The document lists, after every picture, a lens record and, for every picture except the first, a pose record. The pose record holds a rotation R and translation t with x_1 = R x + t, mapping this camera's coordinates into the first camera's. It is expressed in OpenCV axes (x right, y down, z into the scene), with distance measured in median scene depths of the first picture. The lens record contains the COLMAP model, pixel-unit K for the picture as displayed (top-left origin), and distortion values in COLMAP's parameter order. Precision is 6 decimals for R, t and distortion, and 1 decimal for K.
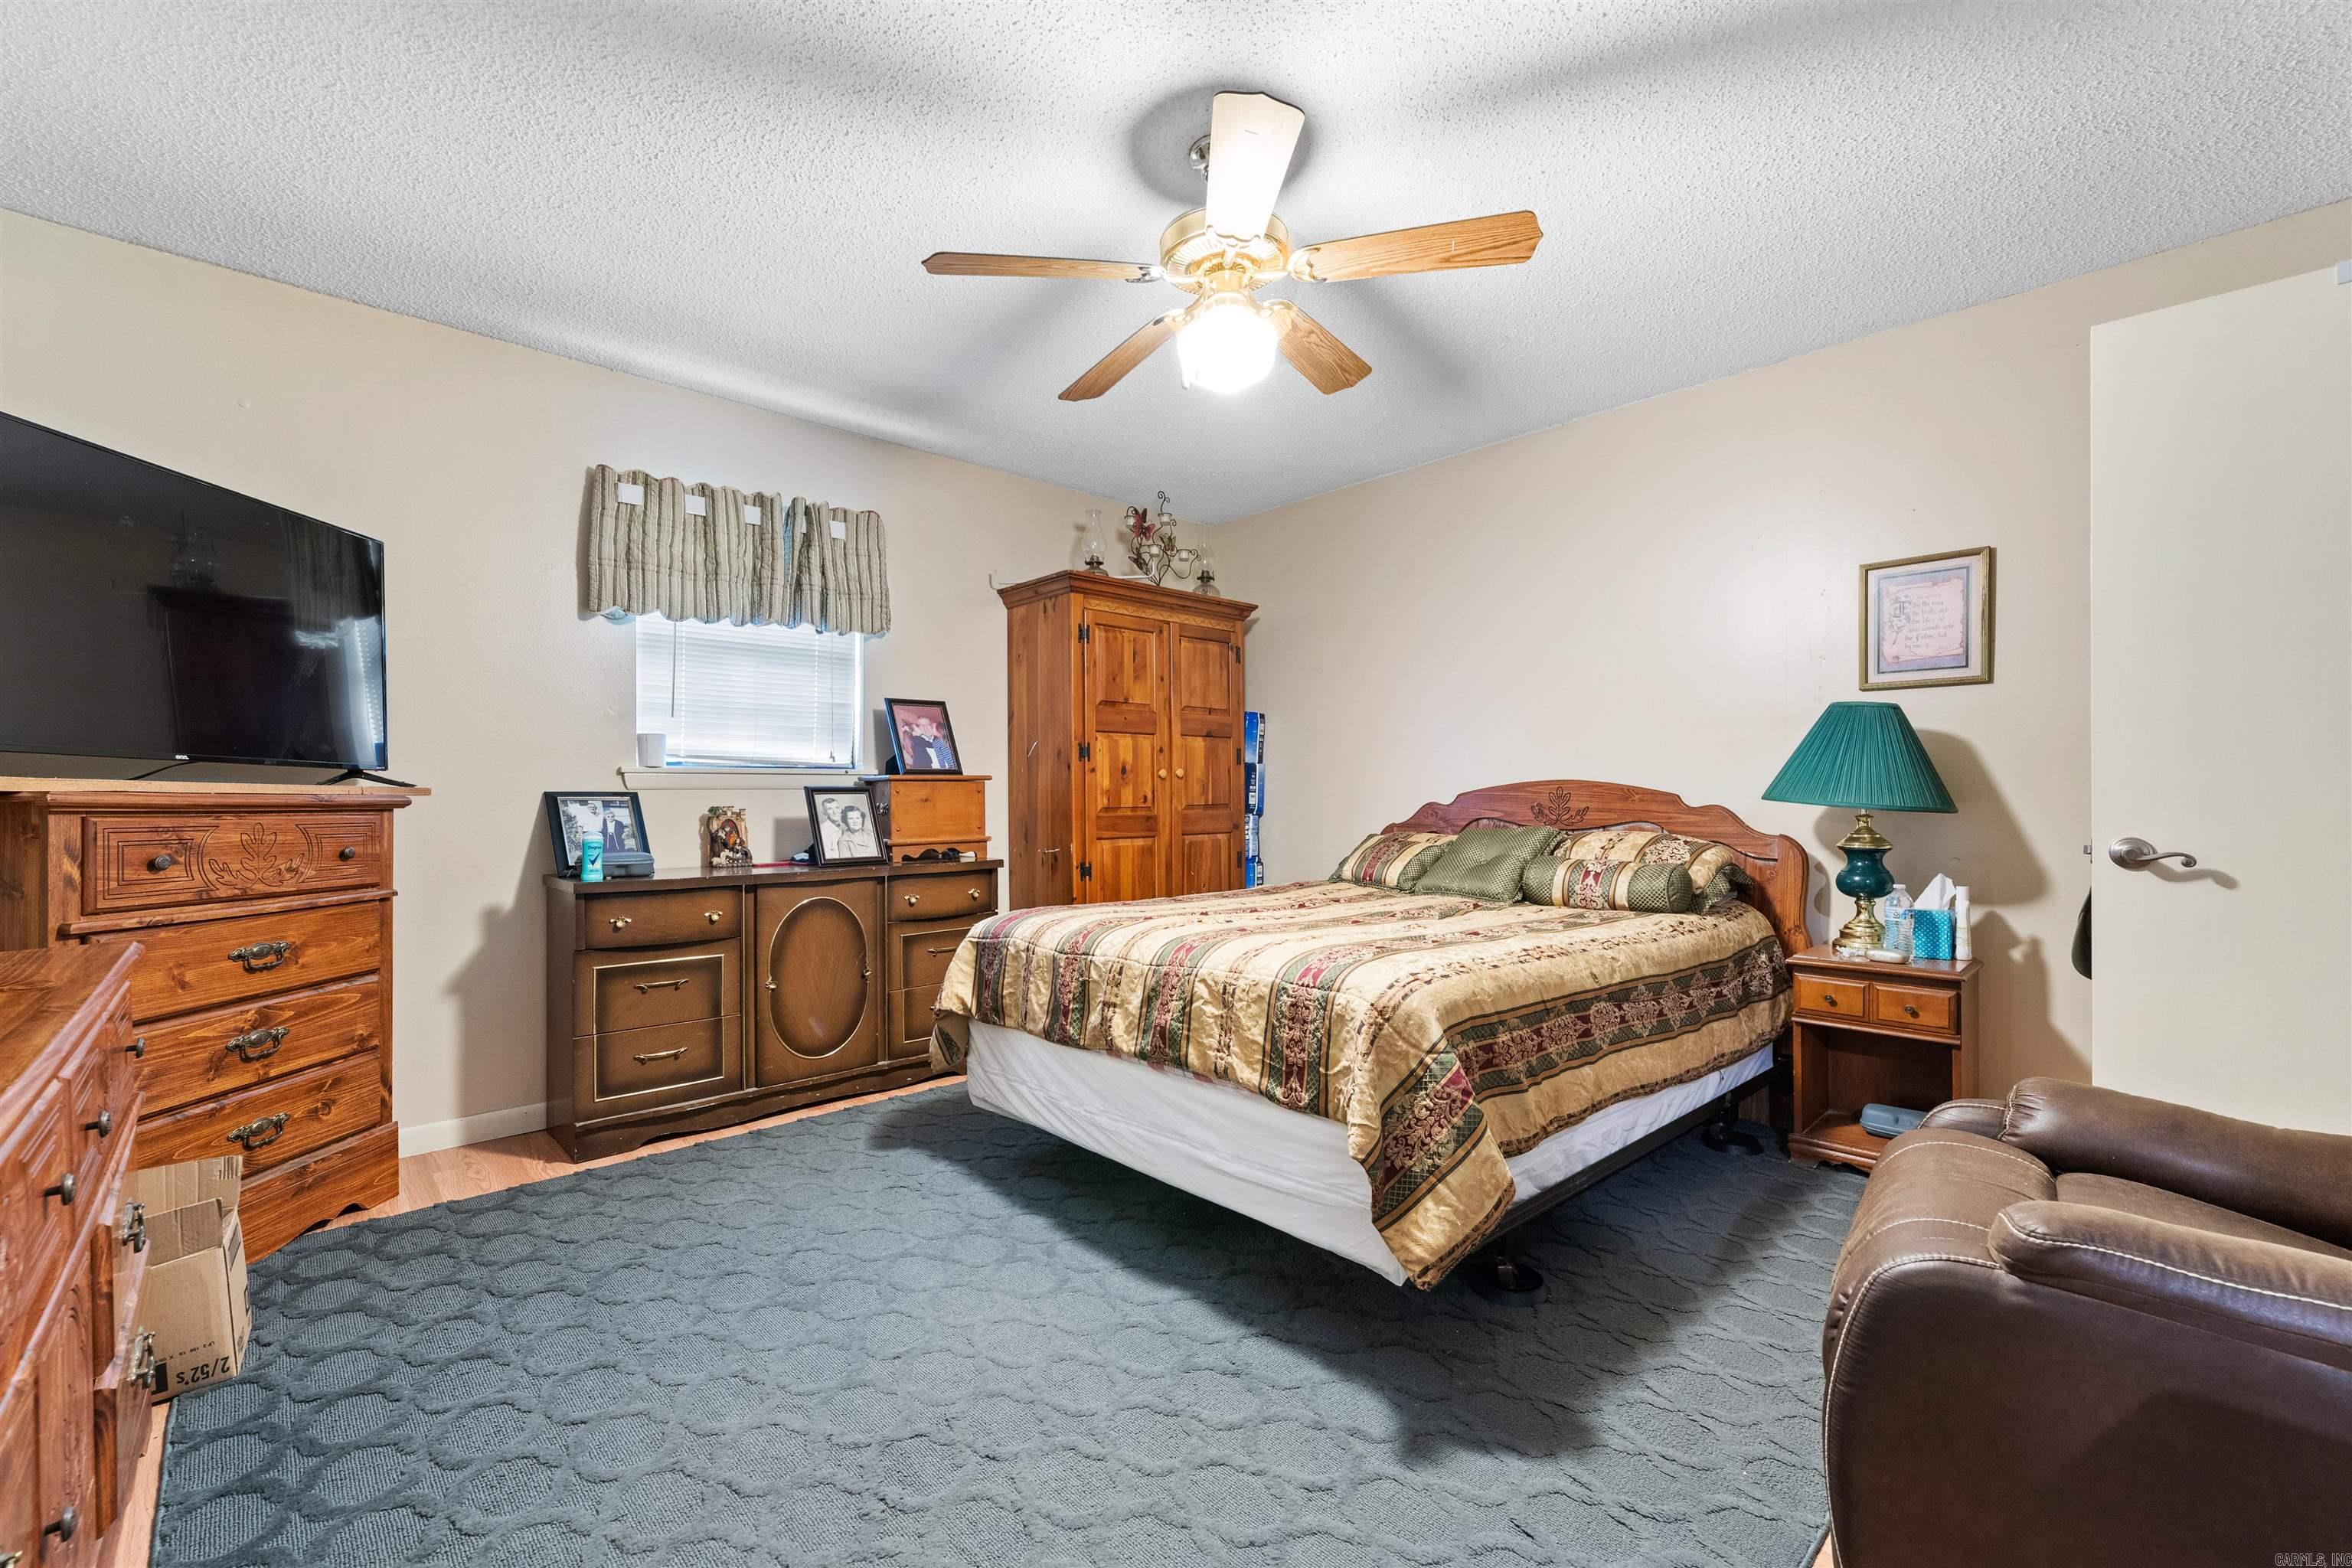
lens RADIAL K [[963.9, 0, 1177.2], [0, 963.9, 794.7], [0, 0, 1]] dist [0.010532, -0.003299]
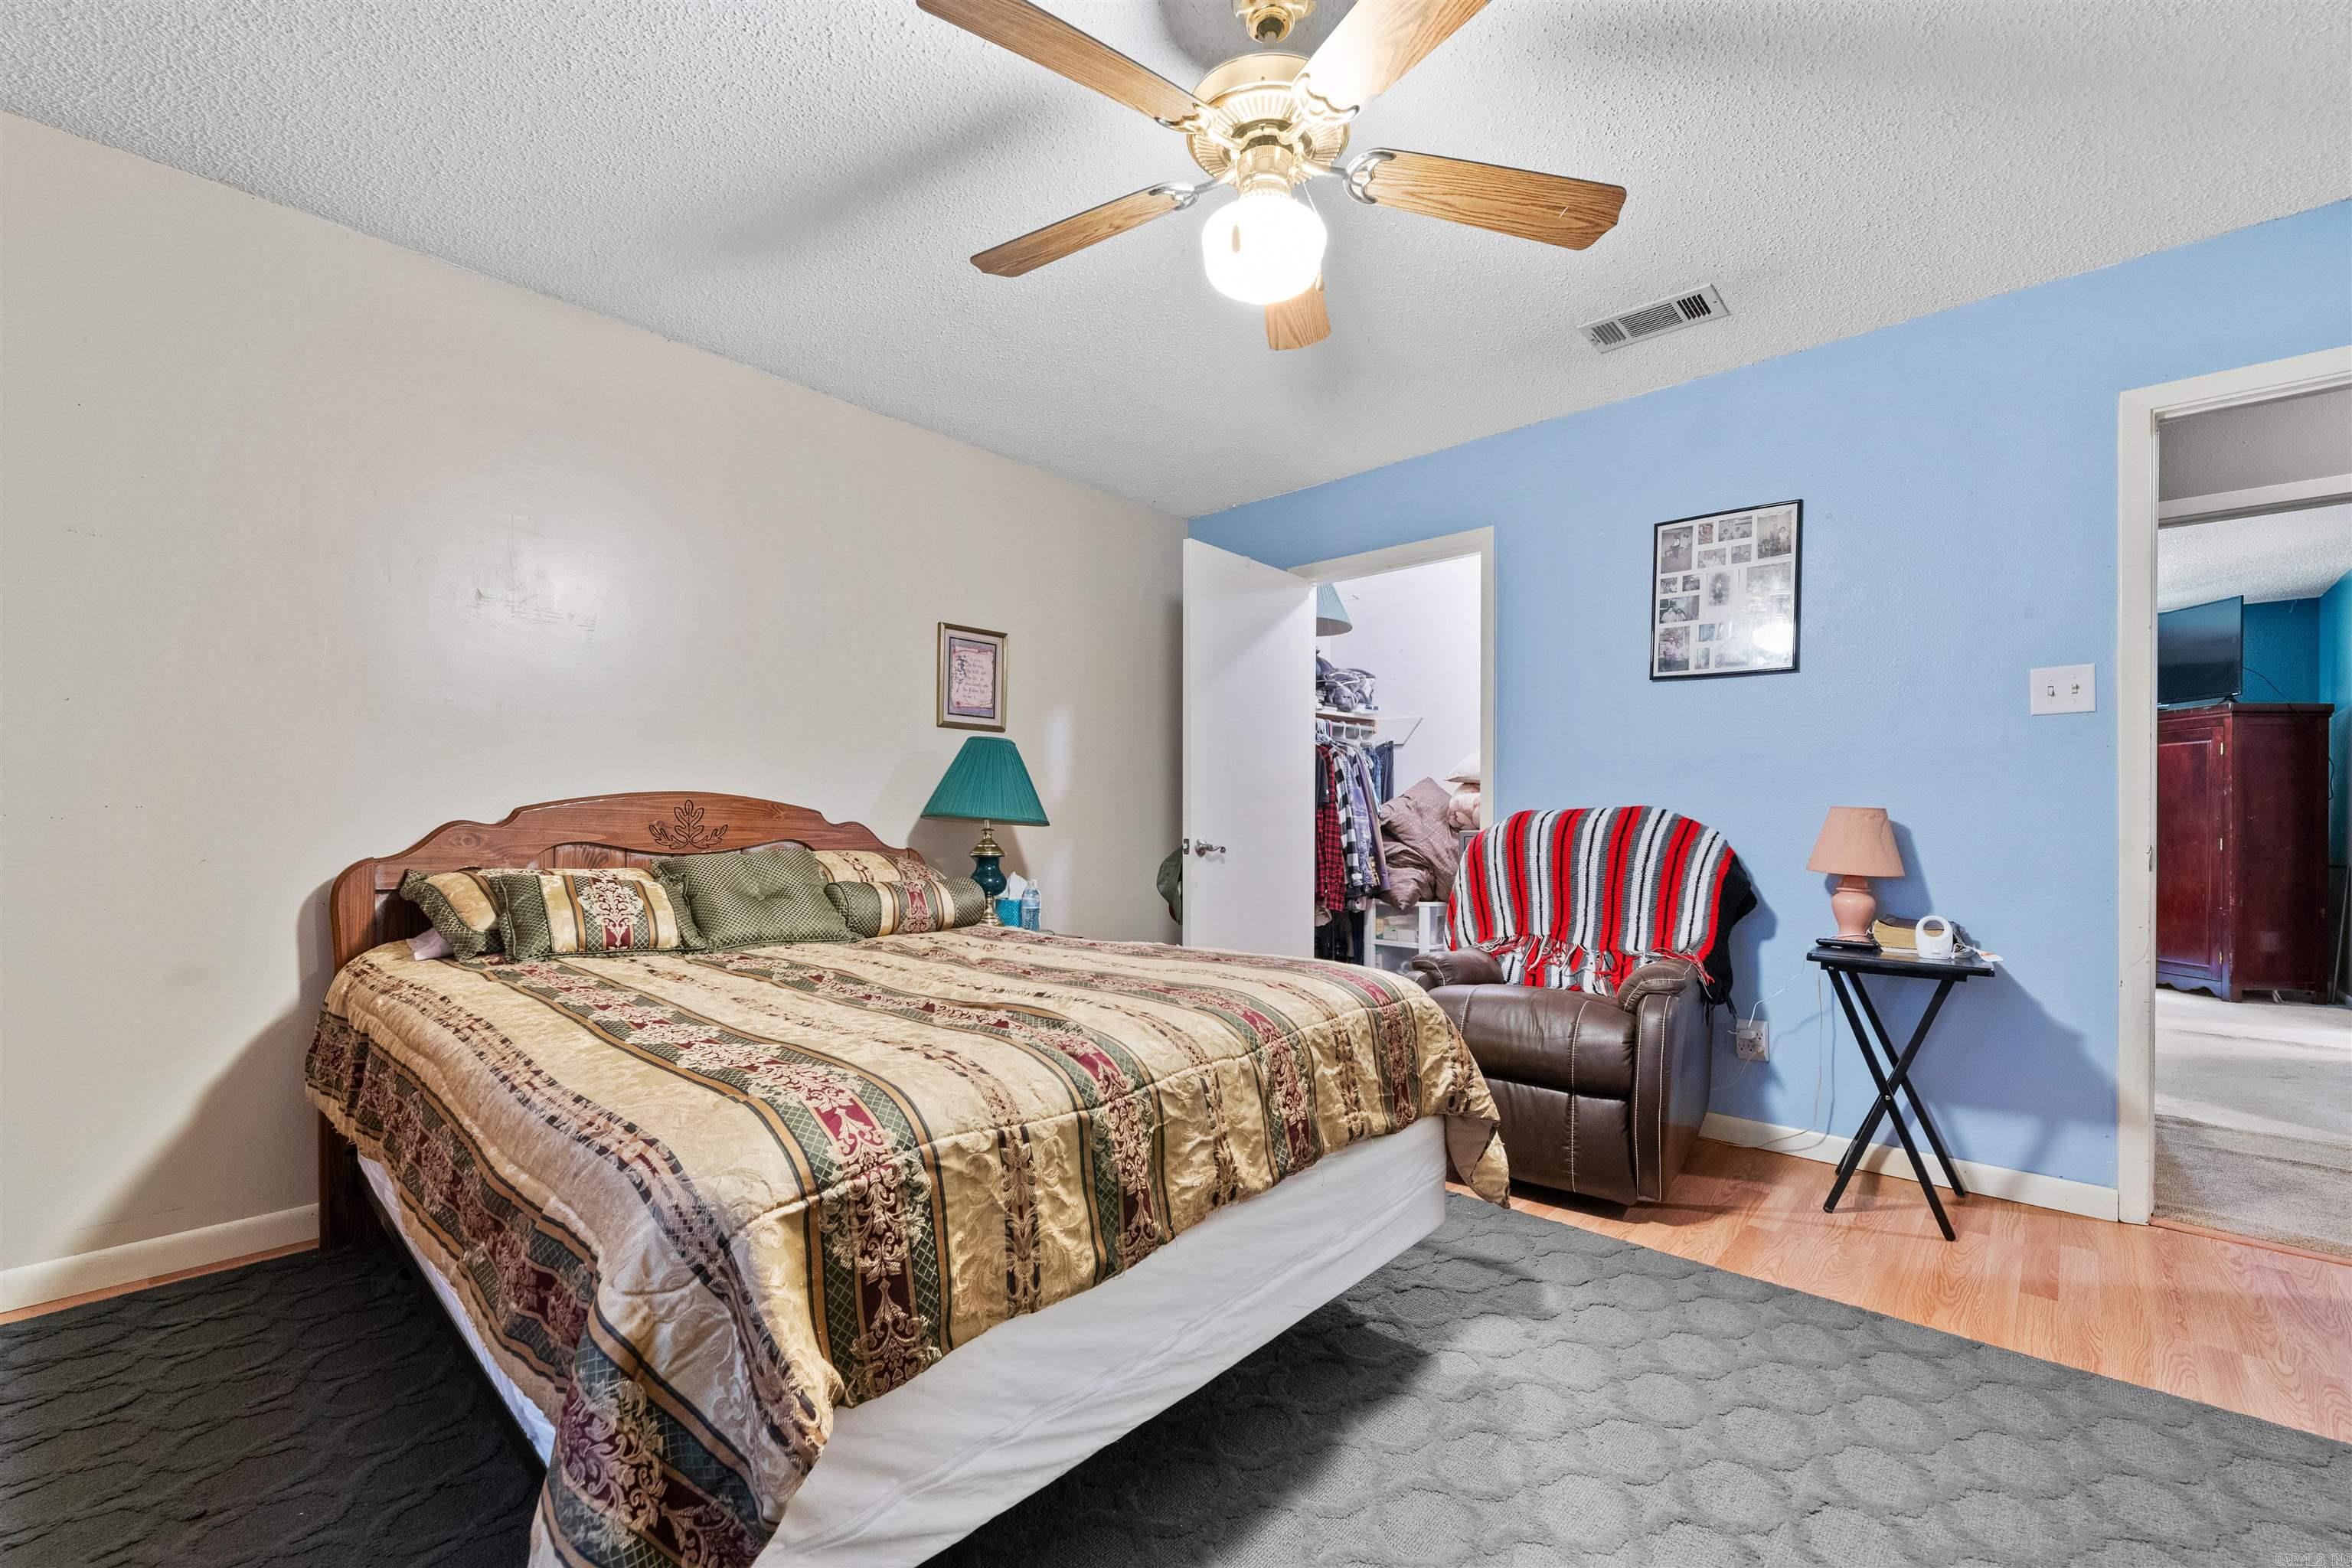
lens RADIAL K [[963.9, 0, 1178.3], [0, 963.9, 807.9], [0, 0, 1]] dist [0.010532, -0.003299]
pose [[-0.072270, 0.008978, 0.997345, -0.545073], [-0.004776, 0.999945, -0.009347, 0.004512], [-0.997374, -0.005439, -0.072223, 0.832587]]
